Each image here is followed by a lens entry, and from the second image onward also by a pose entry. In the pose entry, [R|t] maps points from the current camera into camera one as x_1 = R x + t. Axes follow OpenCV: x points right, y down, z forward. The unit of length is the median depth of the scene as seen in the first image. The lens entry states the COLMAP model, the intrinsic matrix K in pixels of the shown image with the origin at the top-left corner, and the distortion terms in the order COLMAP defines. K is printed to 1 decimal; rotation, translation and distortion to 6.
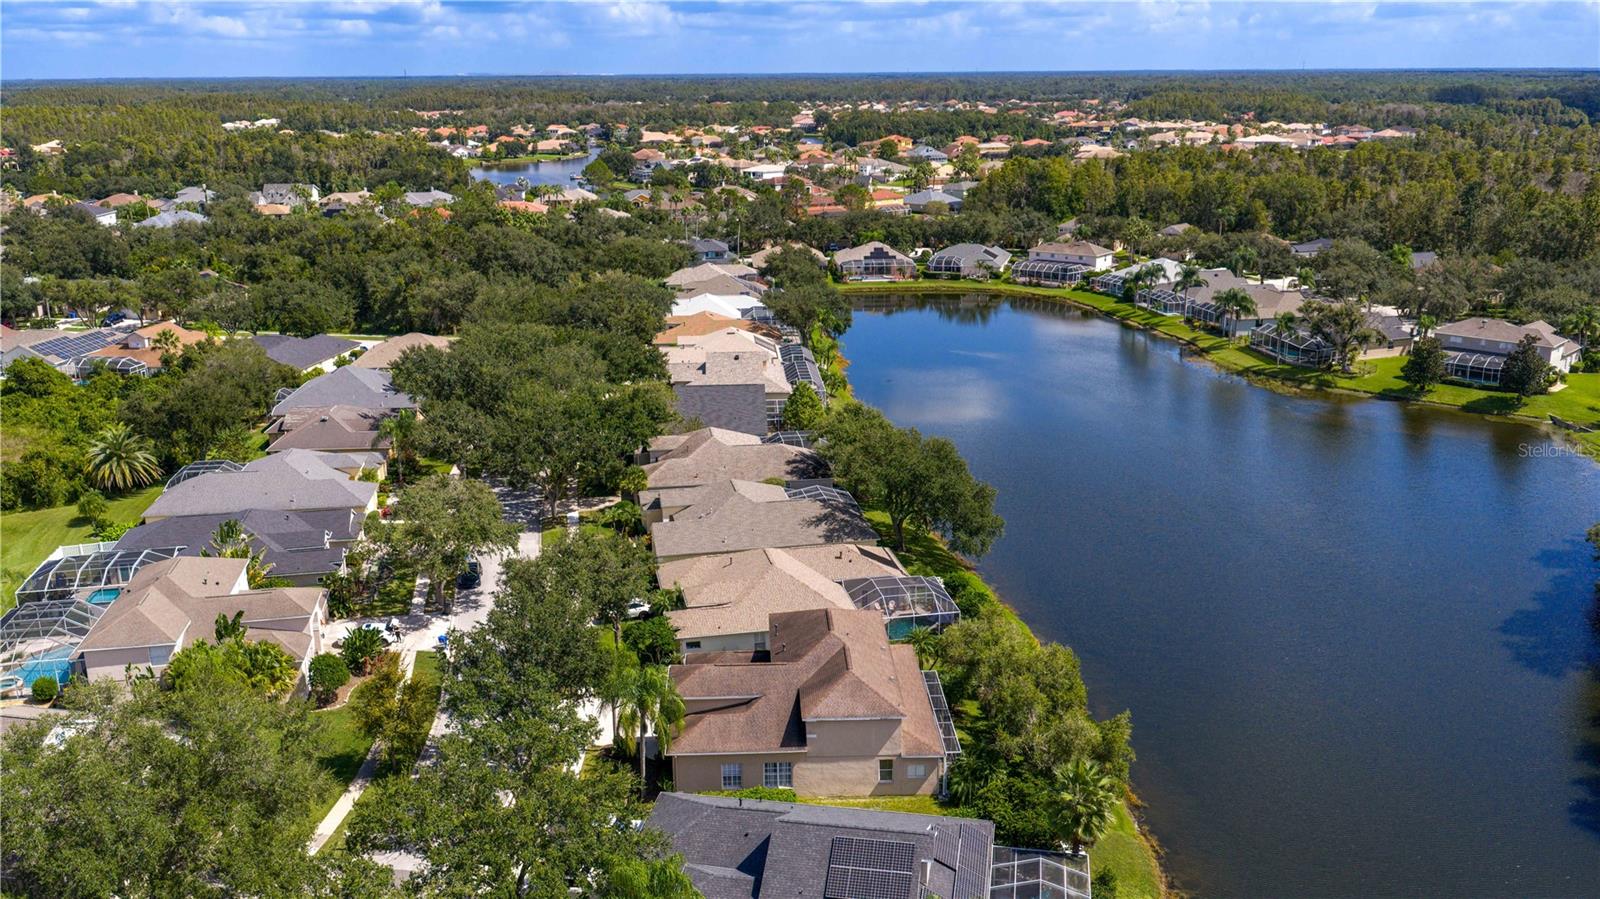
lens RADIAL K [[1323.4, 0, 807.9], [0, 1323.4, 445.0], [0, 0, 1]] dist [0.037008, -0.069571]
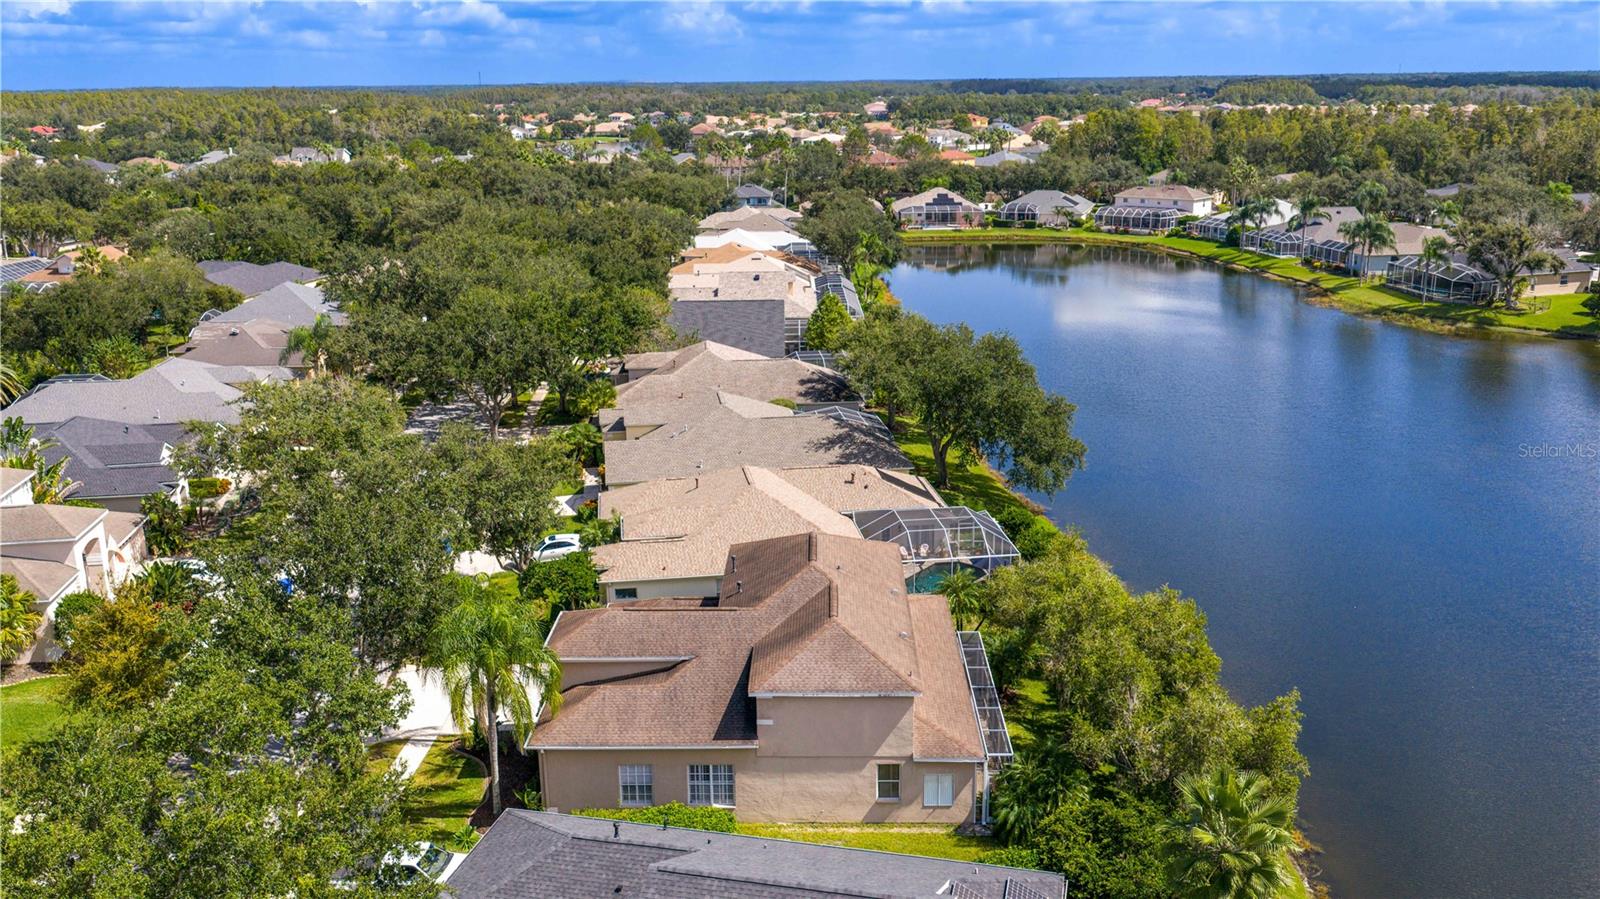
lens RADIAL K [[1323.4, 0, 807.9], [0, 1323.4, 445.0], [0, 0, 1]] dist [0.037008, -0.069571]
pose [[0.998270, 0.009198, -0.058073, 0.022965], [-0.009850, 0.999892, -0.010944, 0.040093], [0.057966, 0.011497, 0.998252, 0.159182]]
